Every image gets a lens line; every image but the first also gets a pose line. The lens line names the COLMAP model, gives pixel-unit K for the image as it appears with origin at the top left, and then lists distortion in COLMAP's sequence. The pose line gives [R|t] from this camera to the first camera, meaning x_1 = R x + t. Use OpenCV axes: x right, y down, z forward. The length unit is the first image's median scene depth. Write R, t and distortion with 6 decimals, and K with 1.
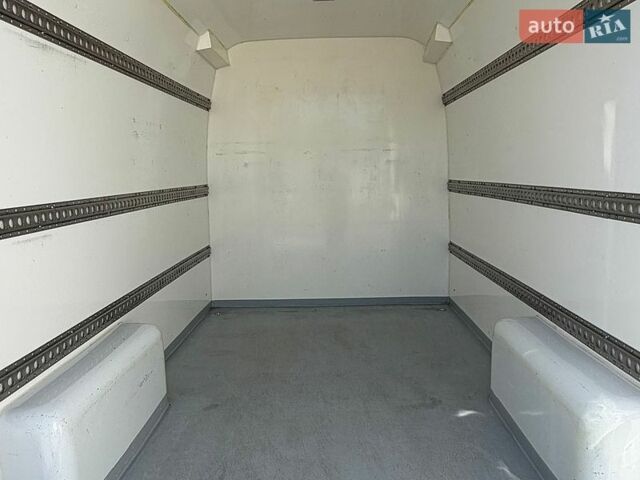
lens RADIAL K [[500.0, 0, 319.6], [0, 500.0, 239.8], [0, 0, 1]] dist [-0.001643, 0.012758]
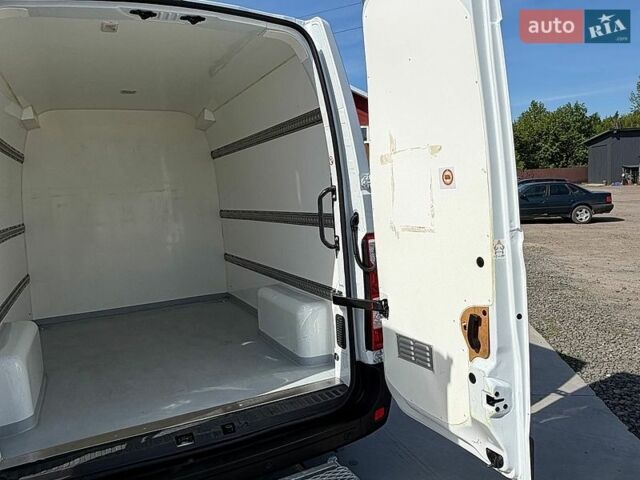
lens RADIAL K [[500.0, 0, 323.1], [0, 500.0, 230.8], [0, 0, 1]] dist [-0.001643, 0.012758]
pose [[0.888759, -0.066704, 0.453495, -0.139136], [0.100917, 0.993554, -0.051637, 0.044967], [-0.447127, 0.091658, 0.889762, -0.417643]]
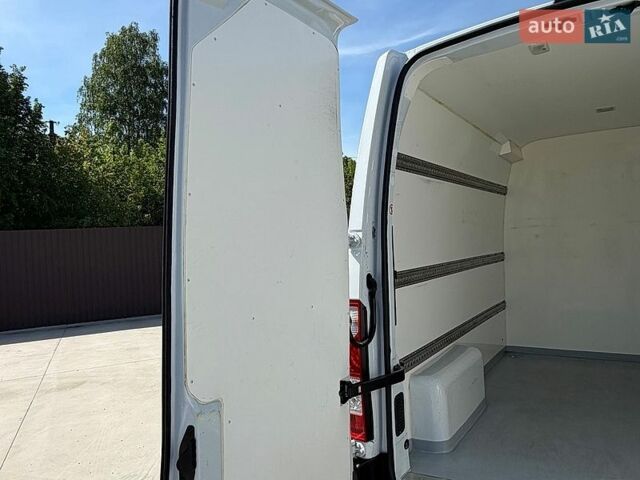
lens RADIAL K [[500.0, 0, 318.7], [0, 500.0, 237.7], [0, 0, 1]] dist [-0.001643, 0.012758]
pose [[0.863342, -0.017232, -0.504325, 0.011479], [-0.047732, 0.992147, -0.115612, 0.024018], [0.502357, 0.123885, 0.855739, -0.345991]]
